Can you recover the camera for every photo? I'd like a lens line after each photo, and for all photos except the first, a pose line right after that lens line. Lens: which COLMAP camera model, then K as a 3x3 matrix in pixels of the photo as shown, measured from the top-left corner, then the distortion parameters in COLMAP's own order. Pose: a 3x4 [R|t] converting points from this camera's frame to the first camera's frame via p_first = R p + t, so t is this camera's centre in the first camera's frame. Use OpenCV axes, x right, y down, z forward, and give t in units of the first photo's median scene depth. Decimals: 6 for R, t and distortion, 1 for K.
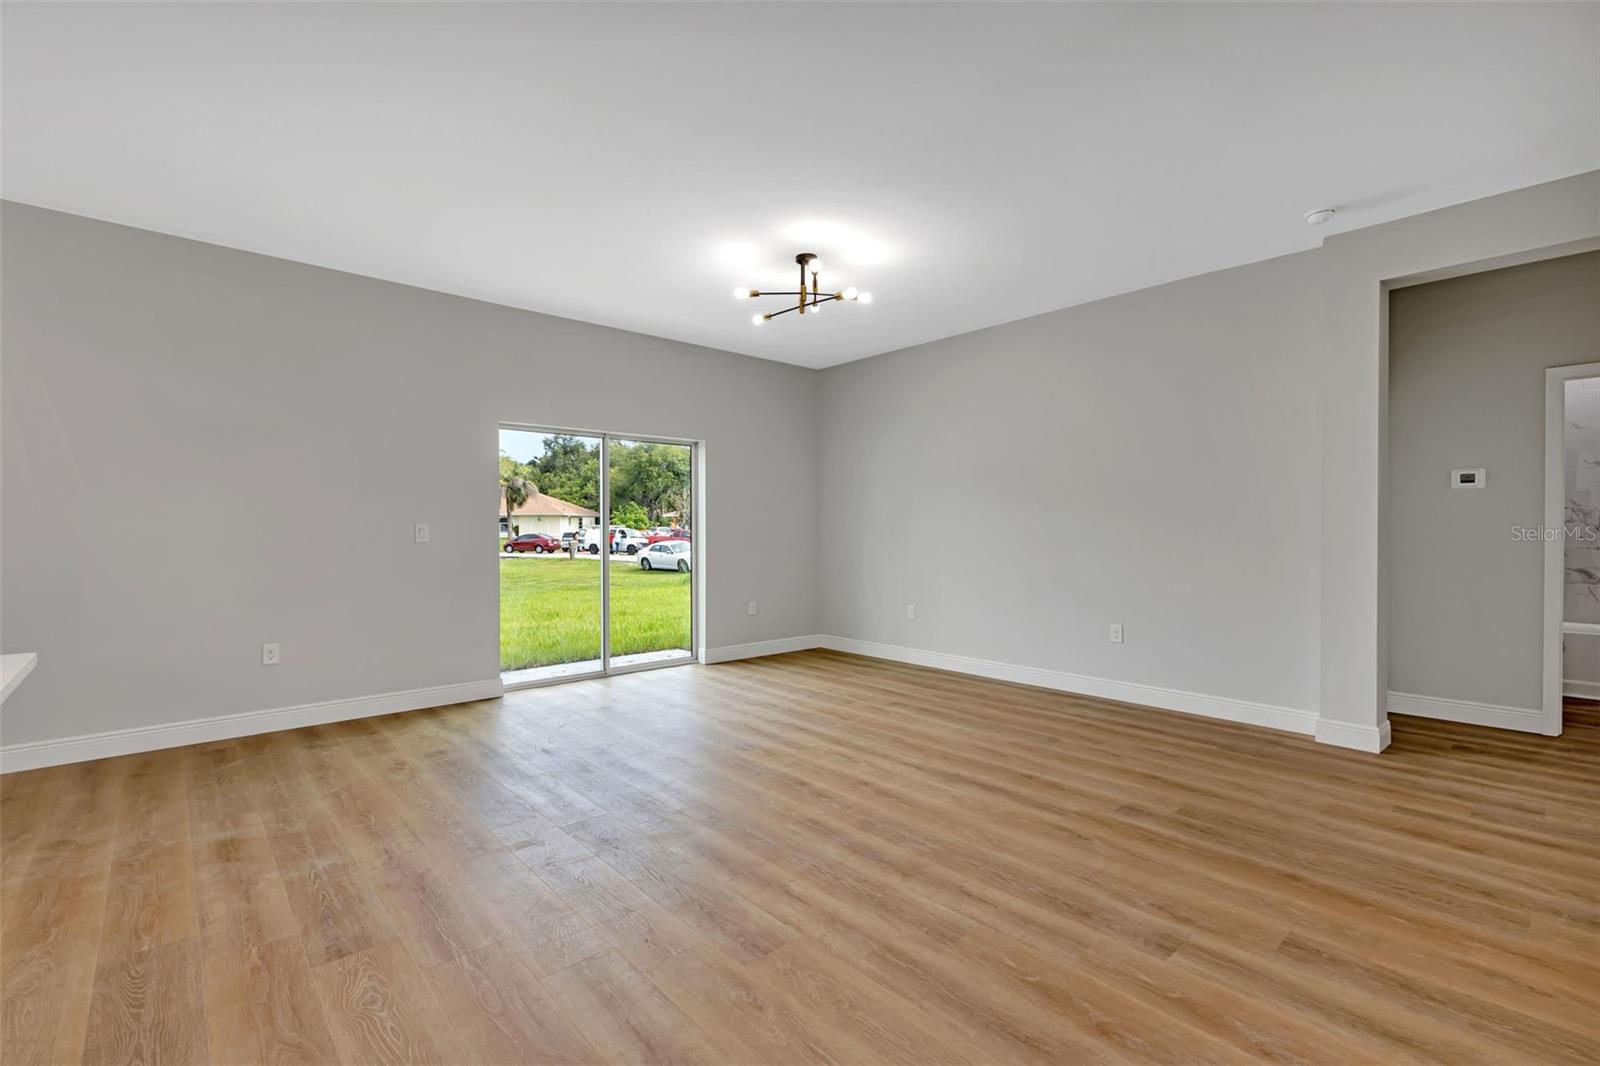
lens RADIAL K [[708.2, 0, 801.2], [0, 708.2, 529.2], [0, 0, 1]] dist [0.002225, -0.000071]
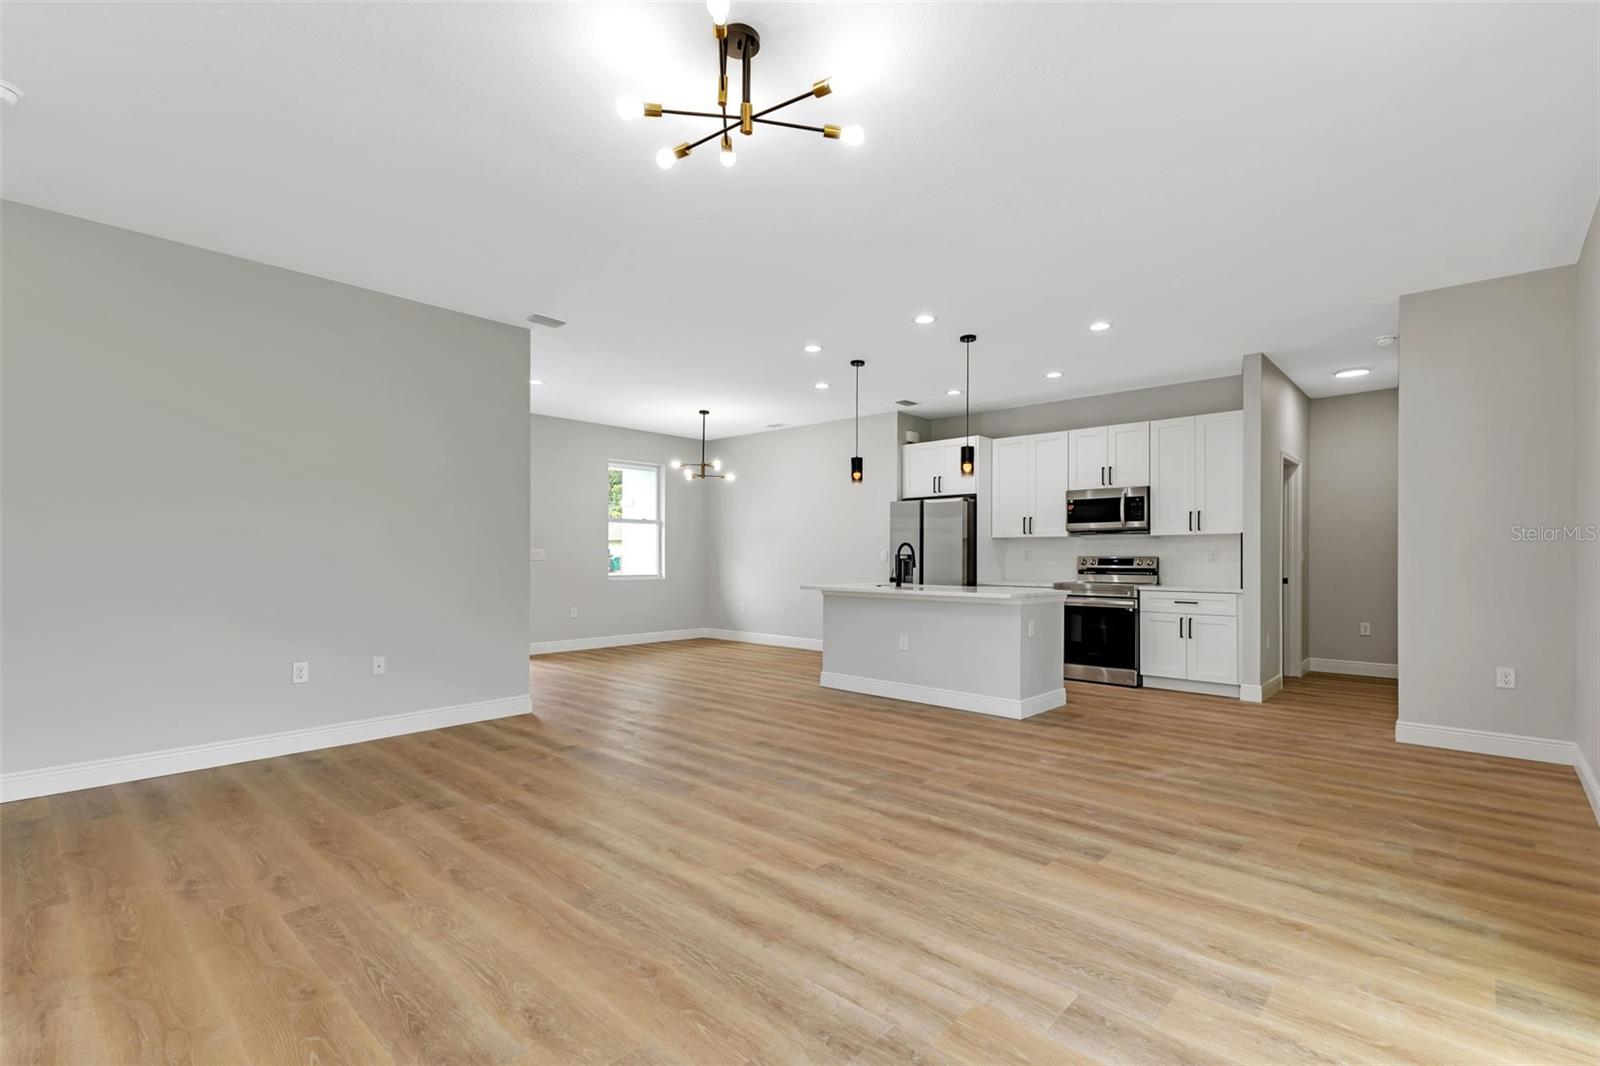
lens RADIAL K [[729.9, 0, 800.0], [0, 729.9, 533.0], [0, 0, 1]] dist [0.011938, 0.000177]
pose [[-0.996100, -0.003514, -0.088163, 0.014308], [-0.000638, 0.999467, -0.032624, 0.013224], [0.088231, -0.032441, -0.995572, 2.202349]]
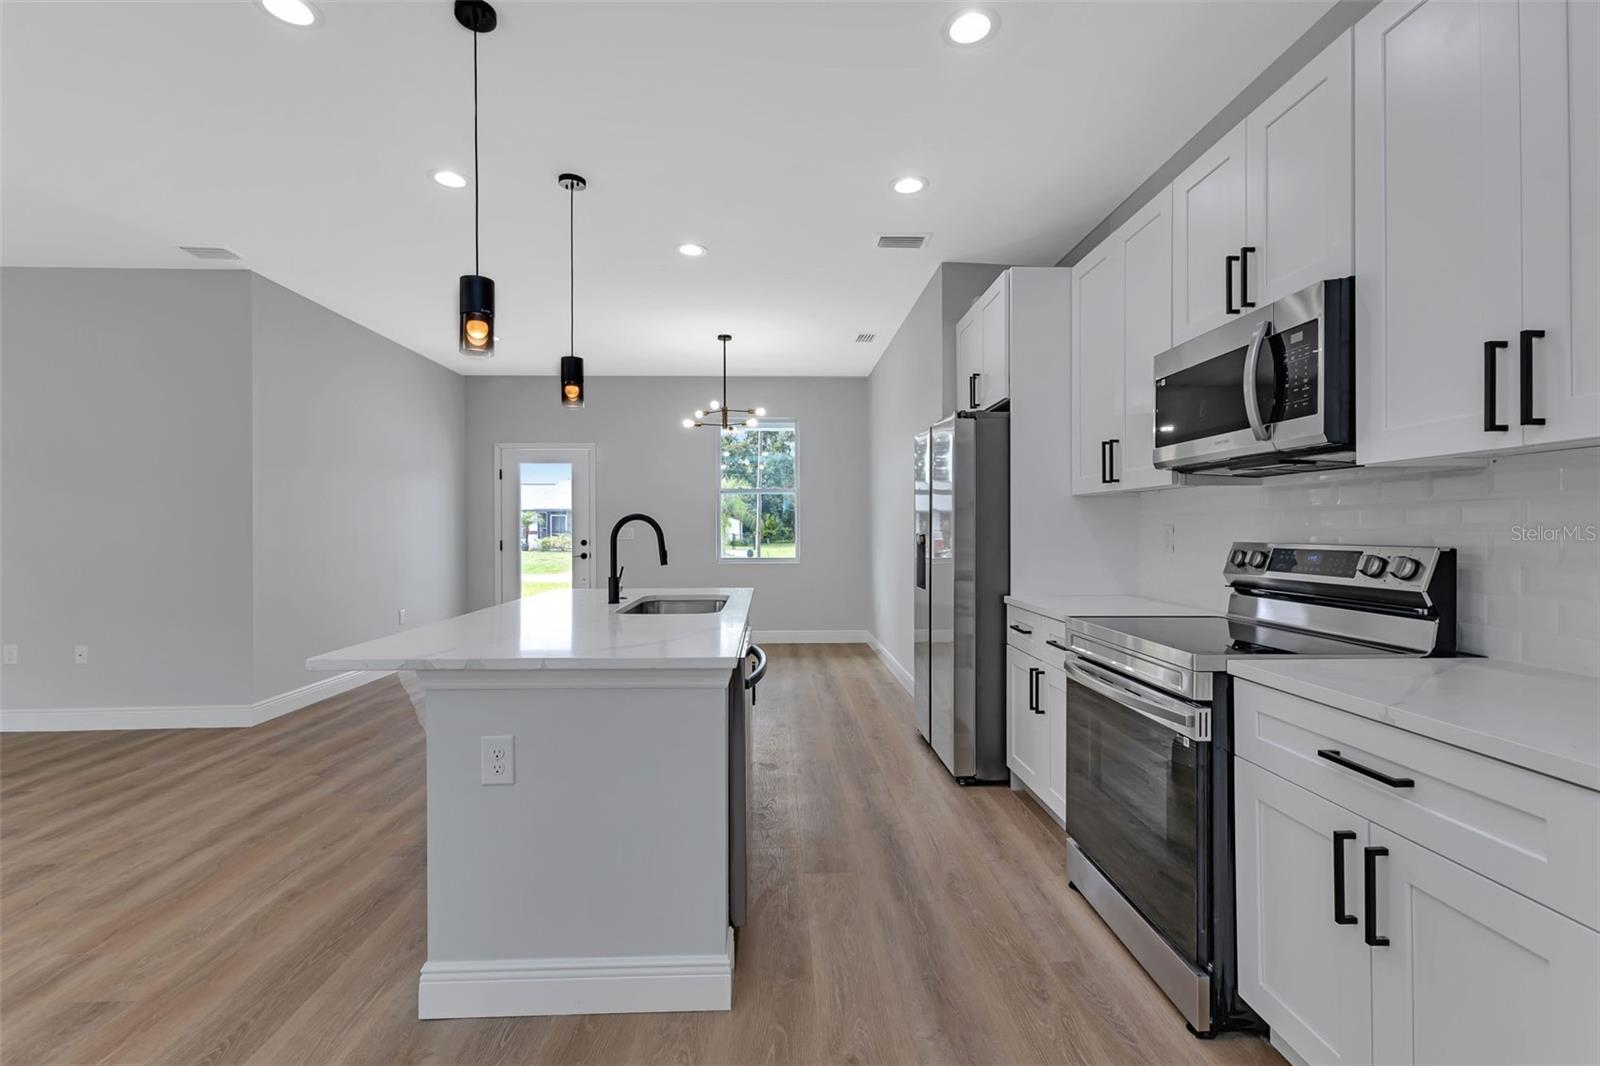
lens RADIAL K [[708.2, 0, 801.2], [0, 708.2, 529.2], [0, 0, 1]] dist [0.002225, -0.000071]
pose [[-0.775117, 0.003802, 0.631806, -1.284878], [0.002596, 0.999993, -0.002833, -0.003952], [-0.631812, -0.000556, -0.775121, 0.761260]]
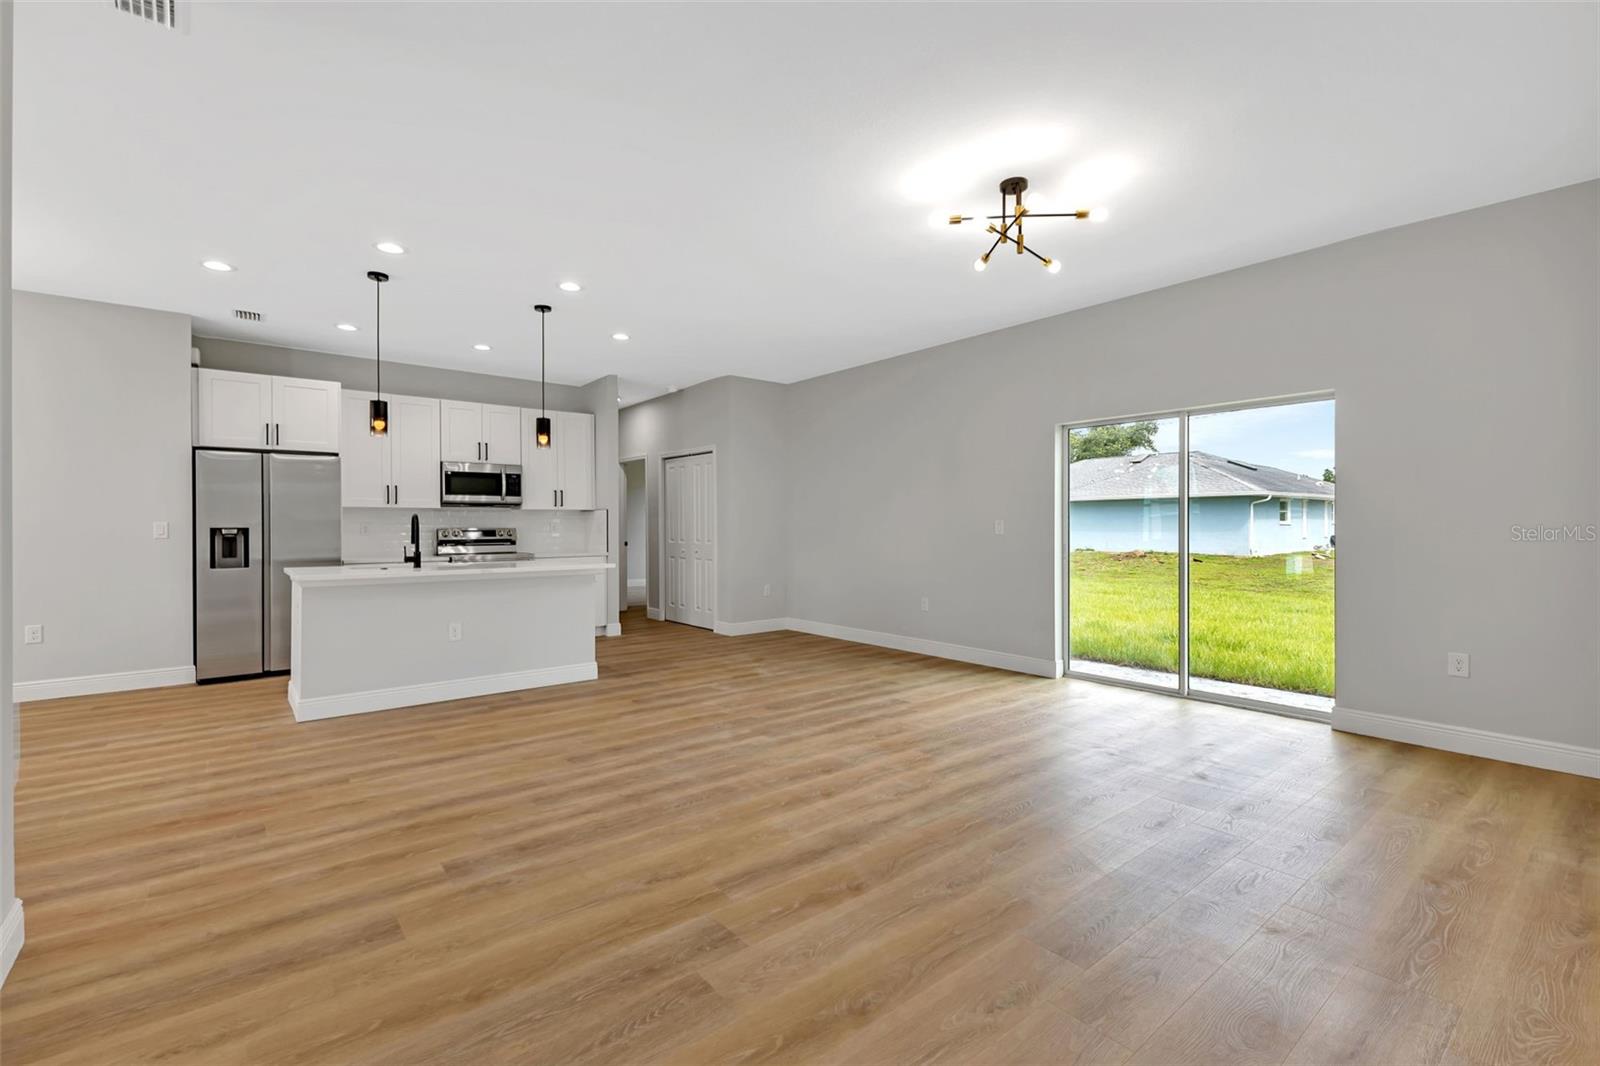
lens RADIAL K [[708.2, 0, 801.2], [0, 708.2, 529.2], [0, 0, 1]] dist [0.002225, -0.000071]
pose [[-0.045888, 0.008321, -0.998912, 1.152795], [0.001555, 0.999965, 0.008258, -0.004586], [0.998945, -0.001174, -0.045899, 1.120524]]
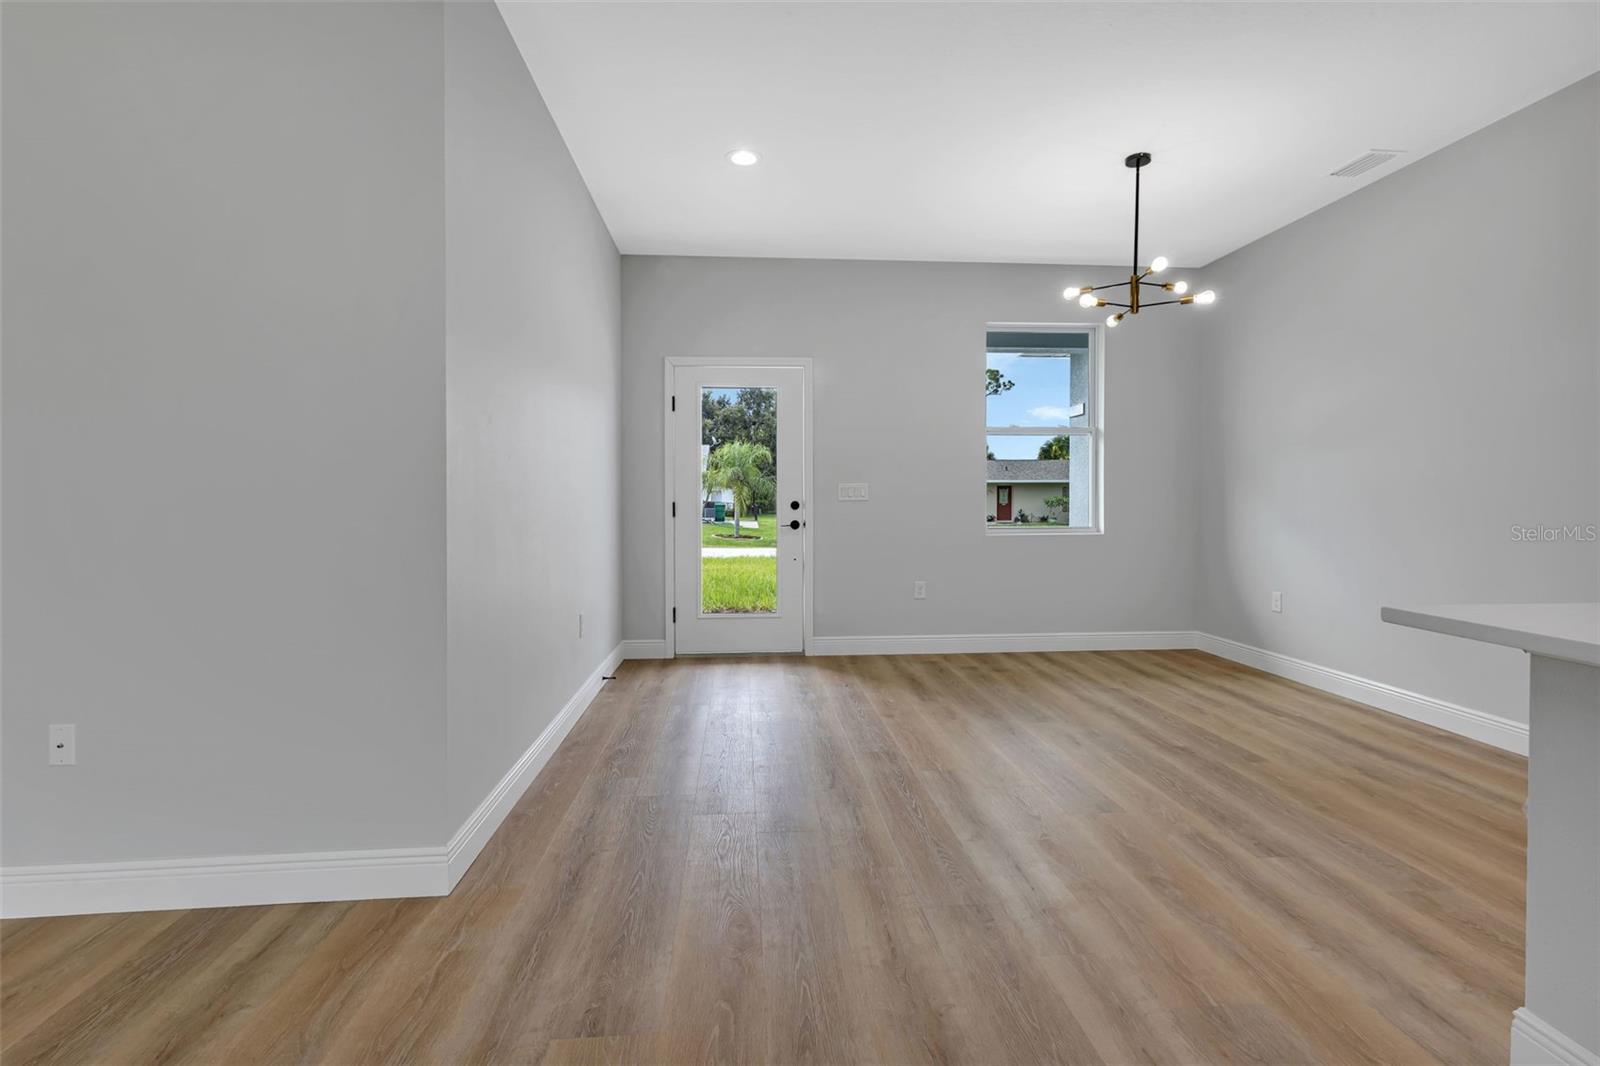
lens RADIAL K [[736.6, 0, 801.5], [0, 736.6, 497.3], [0, 0, 1]] dist [0.002973, 0.000203]
pose [[-0.796038, 0.007588, 0.605199, -0.166347], [0.003978, 0.999965, -0.007305, 0.029151], [-0.605234, -0.003408, -0.796041, 0.694369]]
